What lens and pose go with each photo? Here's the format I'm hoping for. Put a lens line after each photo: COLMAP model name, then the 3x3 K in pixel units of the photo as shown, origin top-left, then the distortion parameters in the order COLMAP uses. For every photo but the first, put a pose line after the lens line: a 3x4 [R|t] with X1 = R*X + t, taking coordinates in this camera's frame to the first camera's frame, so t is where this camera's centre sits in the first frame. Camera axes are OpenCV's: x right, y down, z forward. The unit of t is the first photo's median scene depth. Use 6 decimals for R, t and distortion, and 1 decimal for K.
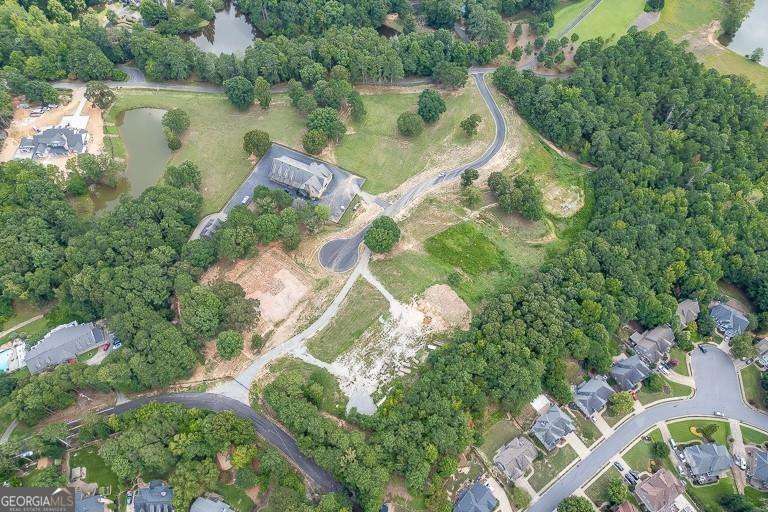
lens RADIAL K [[536.1, 0, 384.0], [0, 536.1, 256.0], [0, 0, 1]] dist [0.098986, -0.078068]
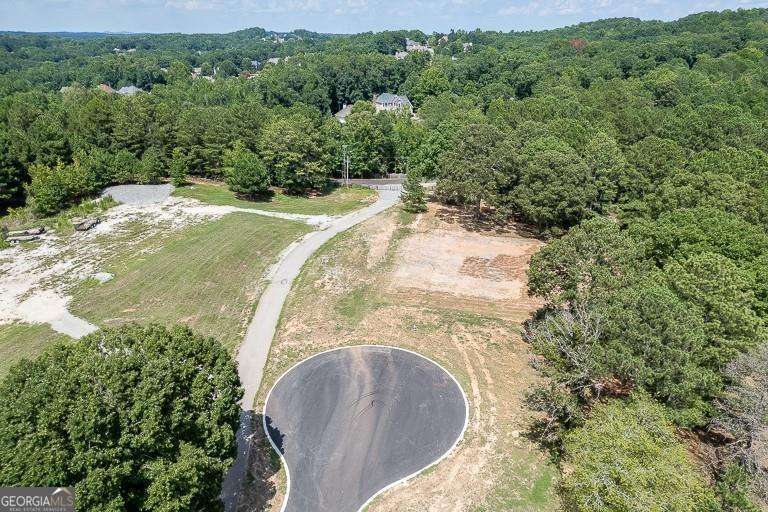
lens RADIAL K [[536.1, 0, 384.0], [0, 536.1, 256.0], [0, 0, 1]] dist [0.098986, -0.078068]
pose [[-0.886531, 0.174236, -0.428607, -0.013676], [-0.395429, 0.195613, 0.897425, -0.198865], [0.240204, 0.965079, -0.104519, 0.988333]]
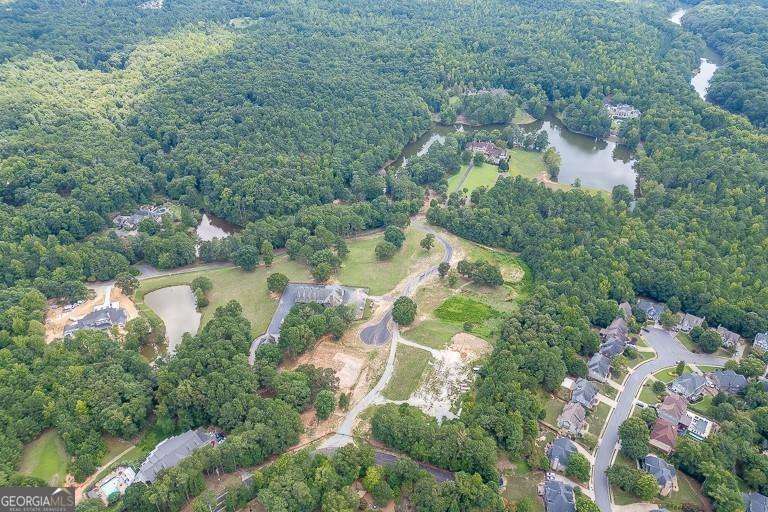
lens RADIAL K [[536.1, 0, 384.0], [0, 536.1, 256.0], [0, 0, 1]] dist [0.098986, -0.078068]
pose [[0.943895, -0.185968, 0.272907, -0.379384], [0.284220, 0.878262, -0.384544, 0.329978], [-0.168172, 0.440535, 0.881843, -0.194631]]
